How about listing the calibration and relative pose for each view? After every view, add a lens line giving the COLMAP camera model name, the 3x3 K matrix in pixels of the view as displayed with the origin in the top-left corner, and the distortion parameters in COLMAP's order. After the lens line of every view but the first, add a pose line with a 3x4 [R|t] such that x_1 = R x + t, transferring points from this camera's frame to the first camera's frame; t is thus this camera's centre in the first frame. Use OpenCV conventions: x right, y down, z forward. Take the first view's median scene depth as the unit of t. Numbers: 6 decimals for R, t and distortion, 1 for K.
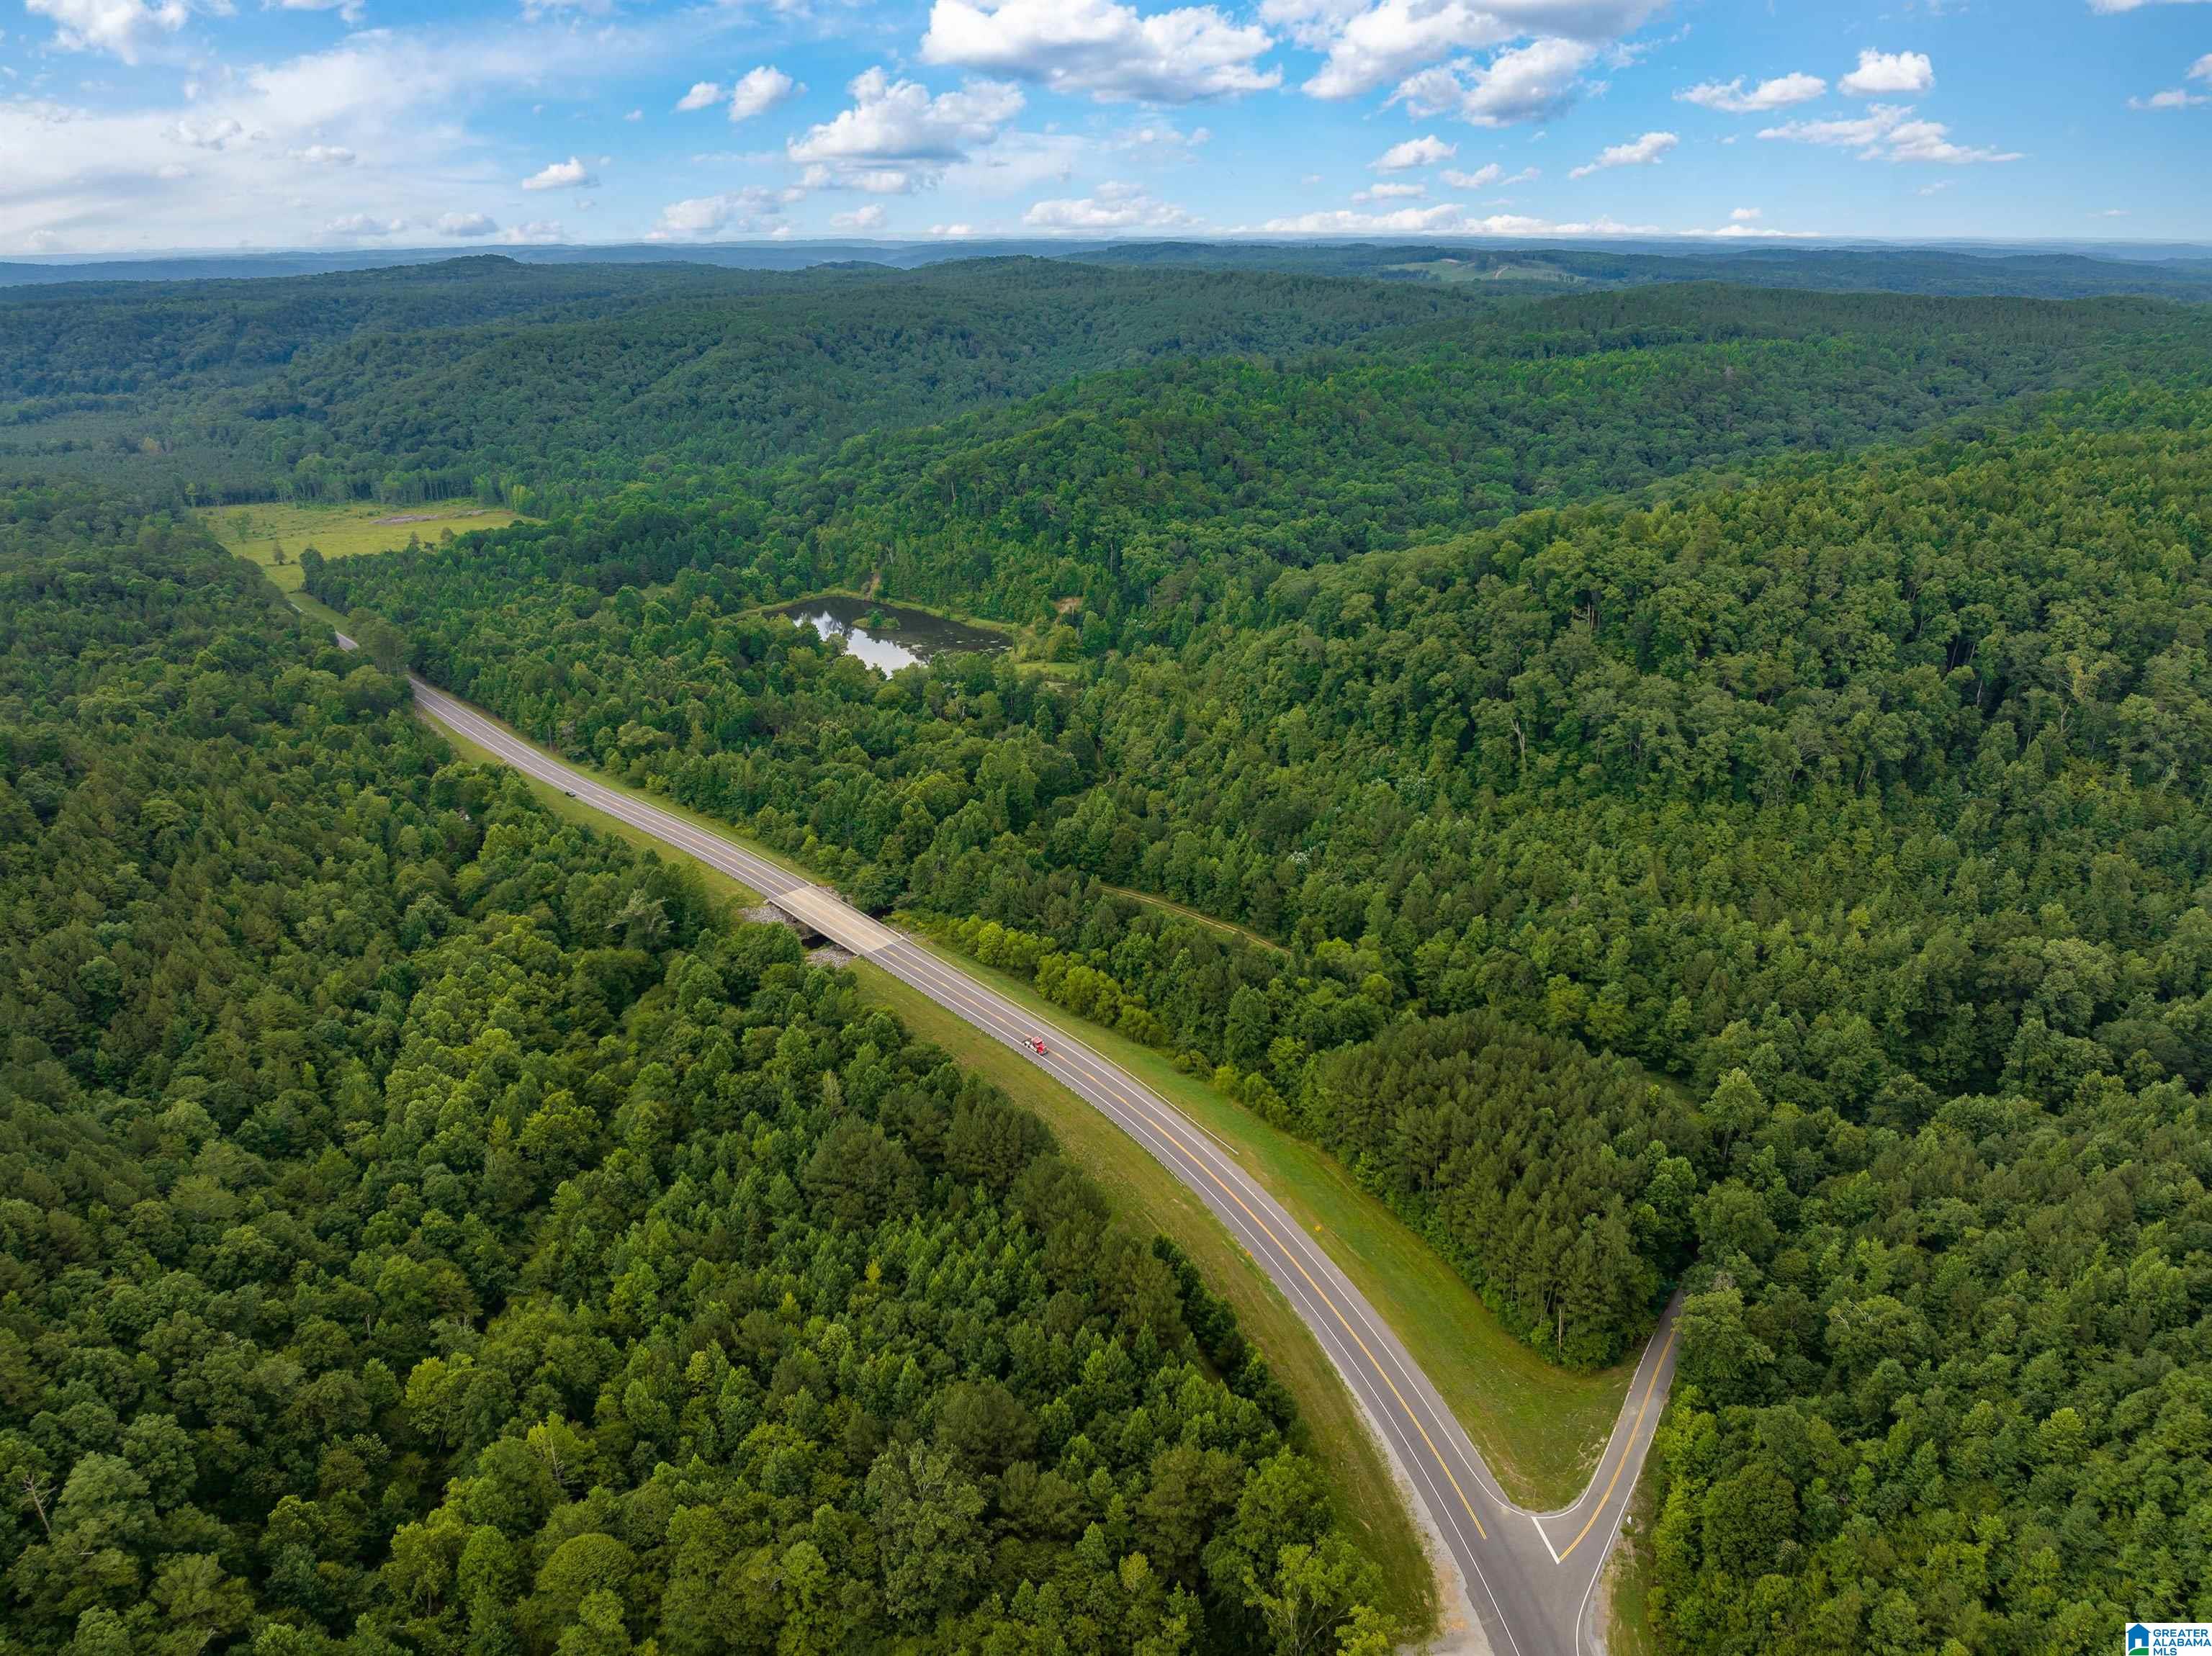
lens RADIAL K [[1580.8, 0, 1102.5], [0, 1580.8, 780.9], [0, 0, 1]] dist [-0.039473, 0.004059]
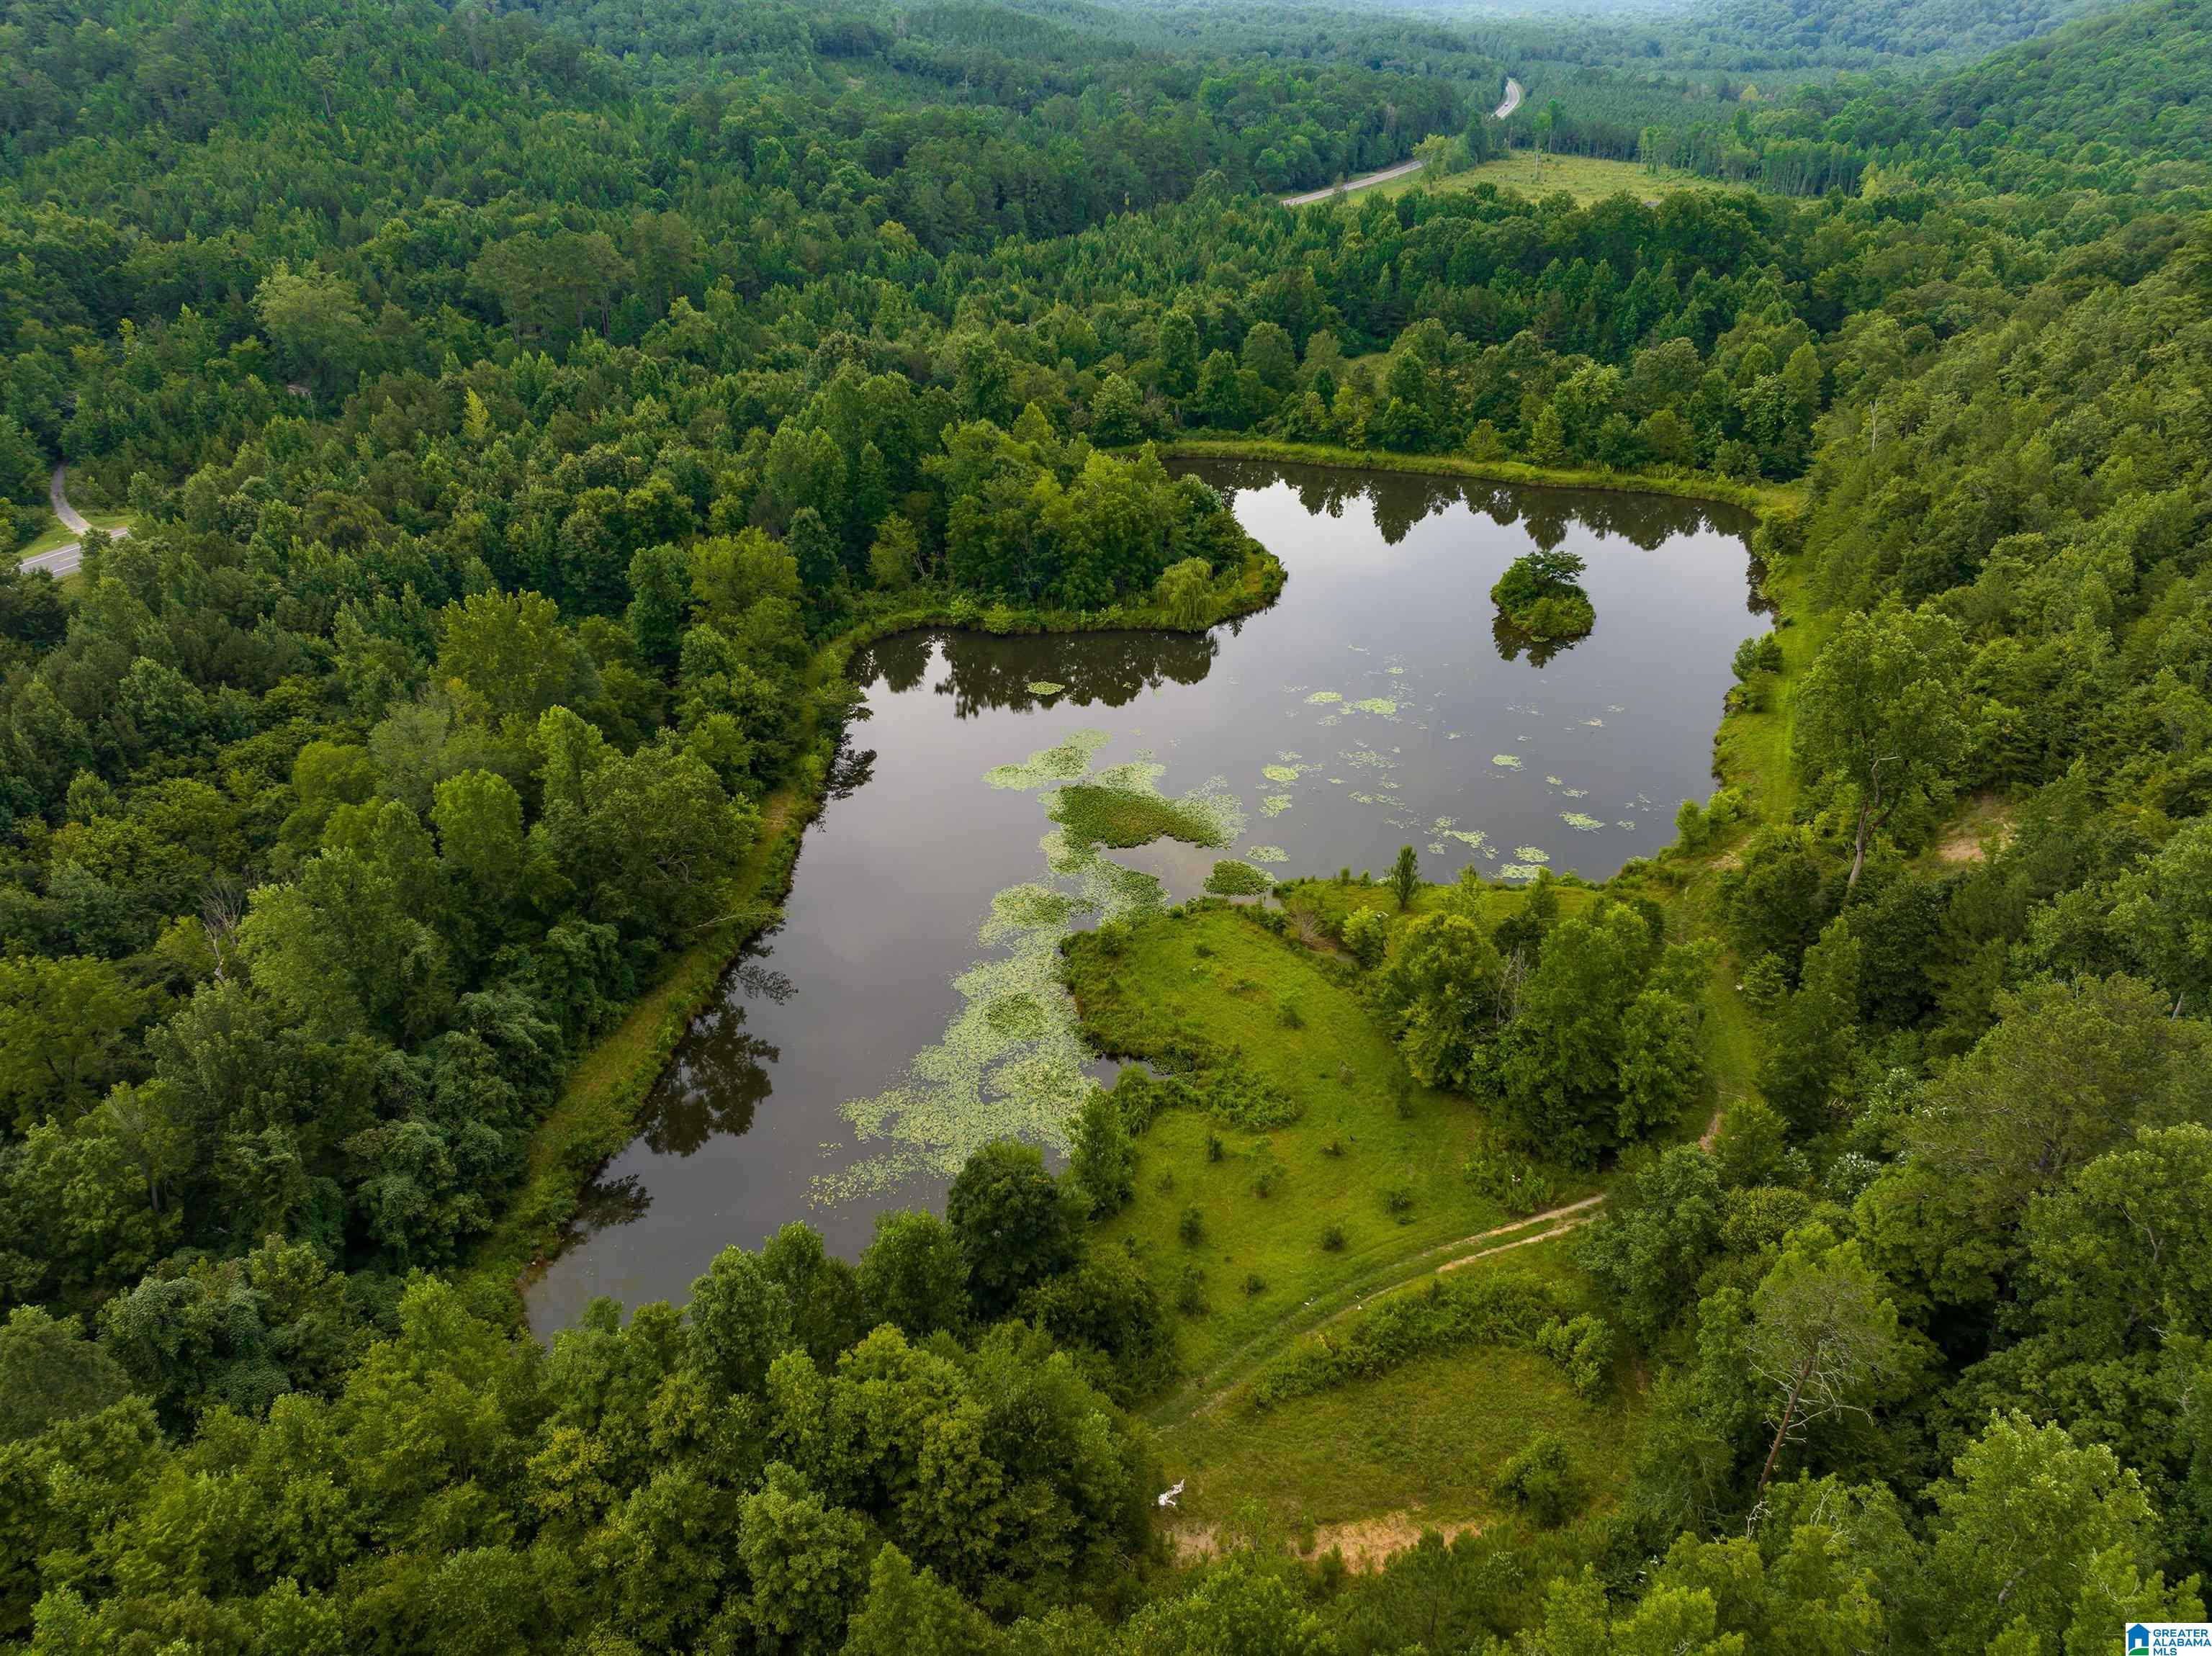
lens RADIAL K [[1562.8, 0, 1100.8], [0, 1562.8, 819.0], [0, 0, 1]] dist [-0.044286, 0.010351]
pose [[0.328780, 0.465668, -0.821618, 0.097306], [-0.317779, 0.873803, 0.368082, -0.142445], [0.889337, 0.140075, 0.435269, 0.766111]]
